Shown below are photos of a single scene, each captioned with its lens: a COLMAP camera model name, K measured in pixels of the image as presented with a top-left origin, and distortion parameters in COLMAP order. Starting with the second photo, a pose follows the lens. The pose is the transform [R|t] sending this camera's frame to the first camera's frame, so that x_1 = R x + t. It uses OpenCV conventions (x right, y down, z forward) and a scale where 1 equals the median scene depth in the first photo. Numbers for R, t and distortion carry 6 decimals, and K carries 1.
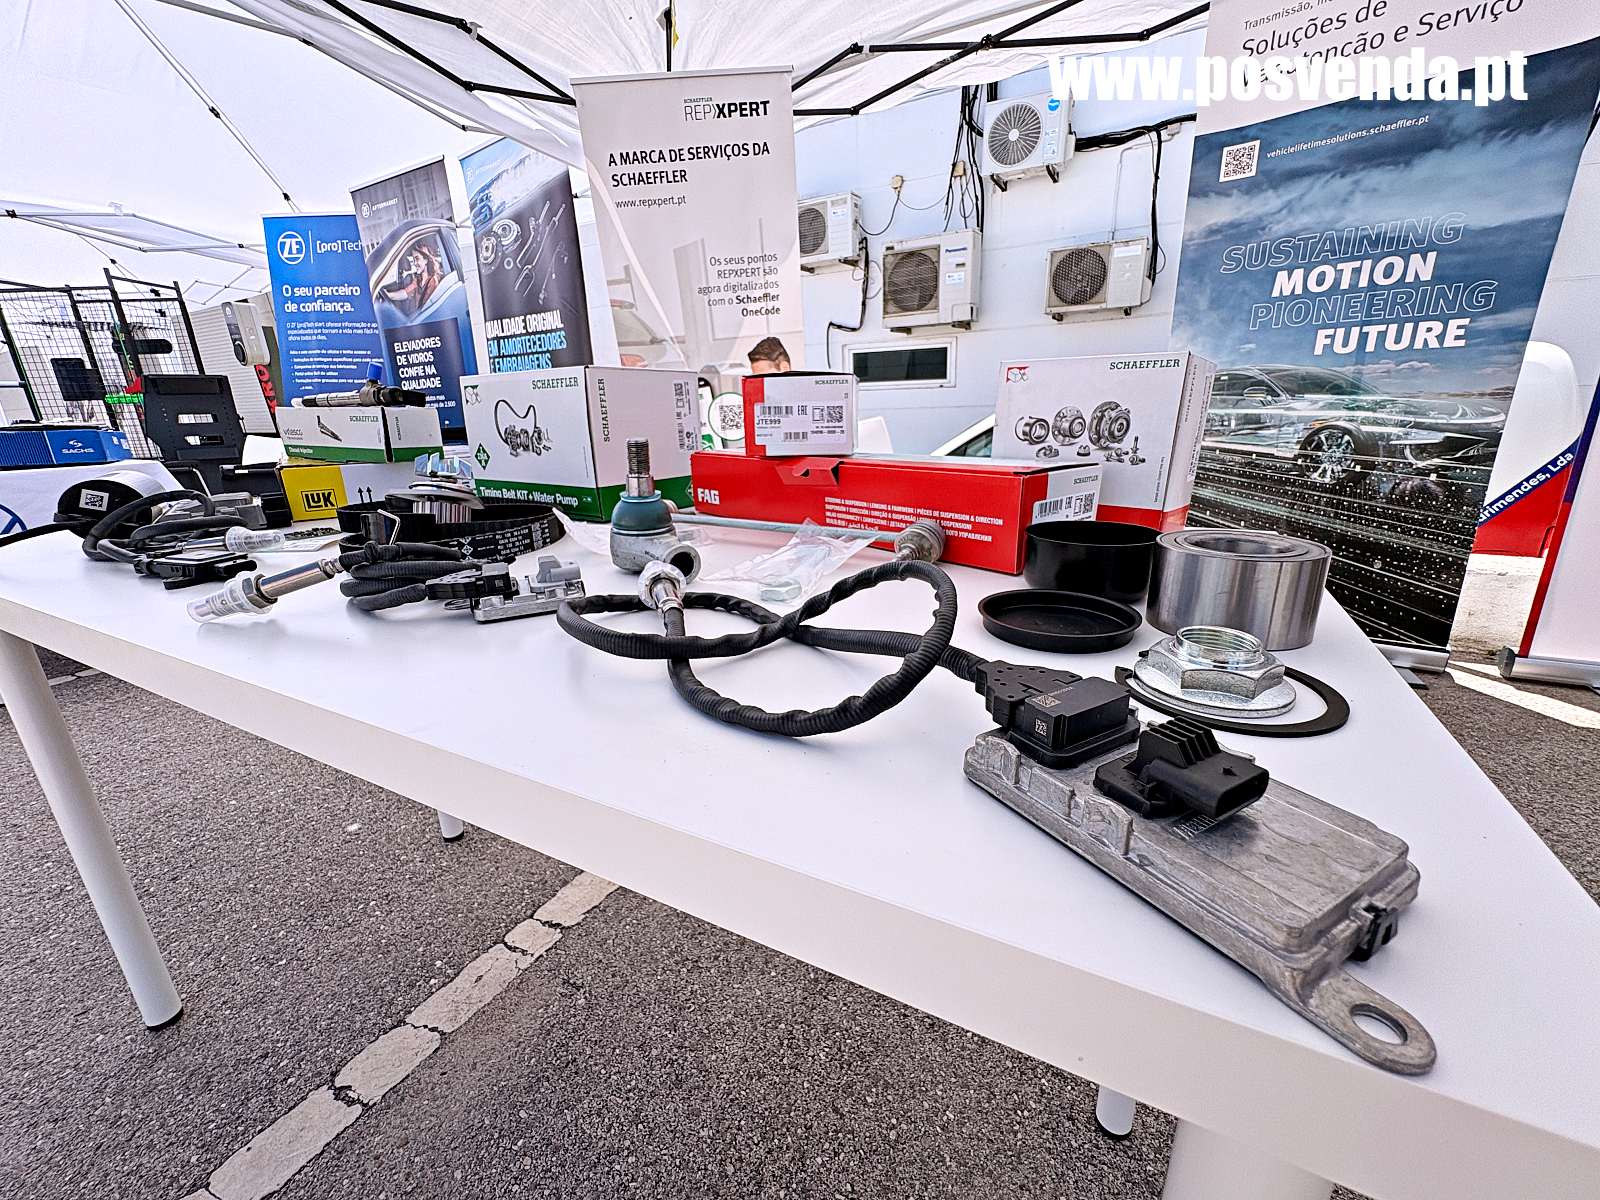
lens RADIAL K [[641.2, 0, 800.0], [0, 641.2, 600.0], [0, 0, 1]] dist [0.002454, -0.000254]
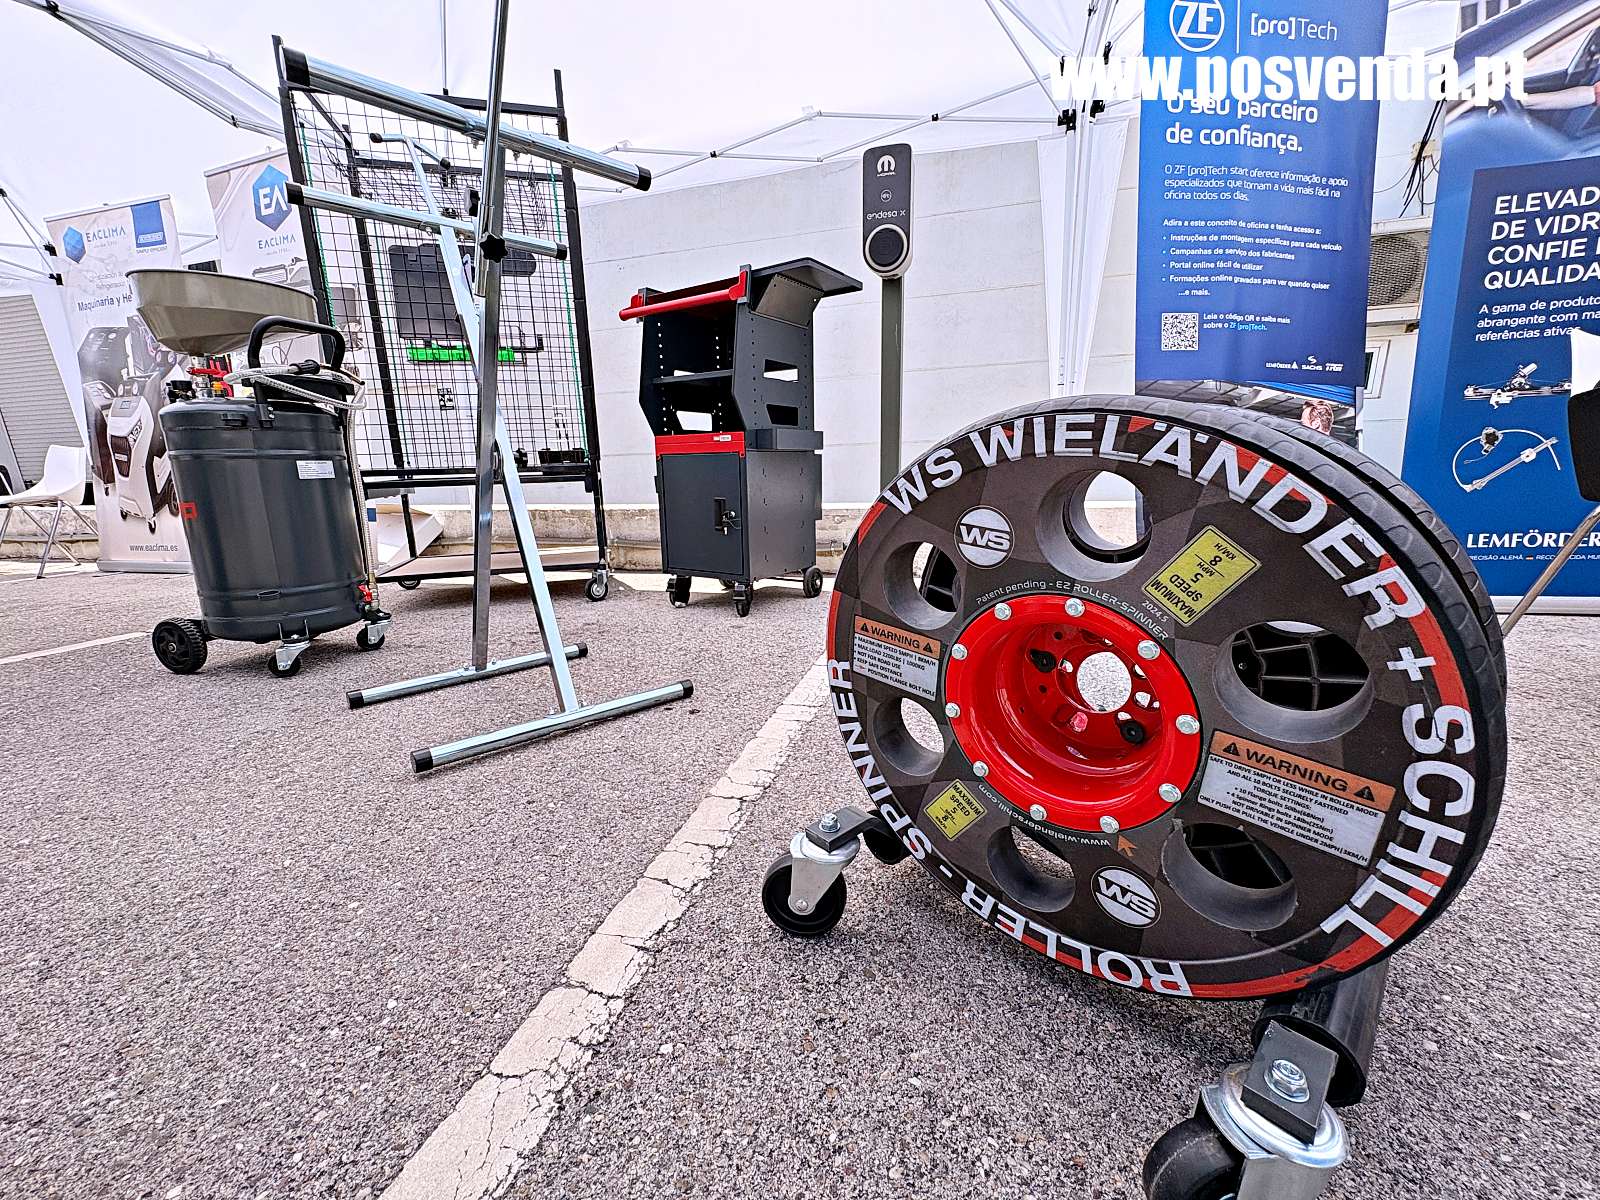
lens RADIAL K [[641.2, 0, 800.0], [0, 641.2, 600.0], [0, 0, 1]] dist [0.002454, -0.000254]
pose [[0.971518, -0.046337, 0.232390, -1.884452], [0.068752, 0.993629, -0.089298, -0.104795], [-0.226771, 0.102732, 0.968515, 0.954083]]
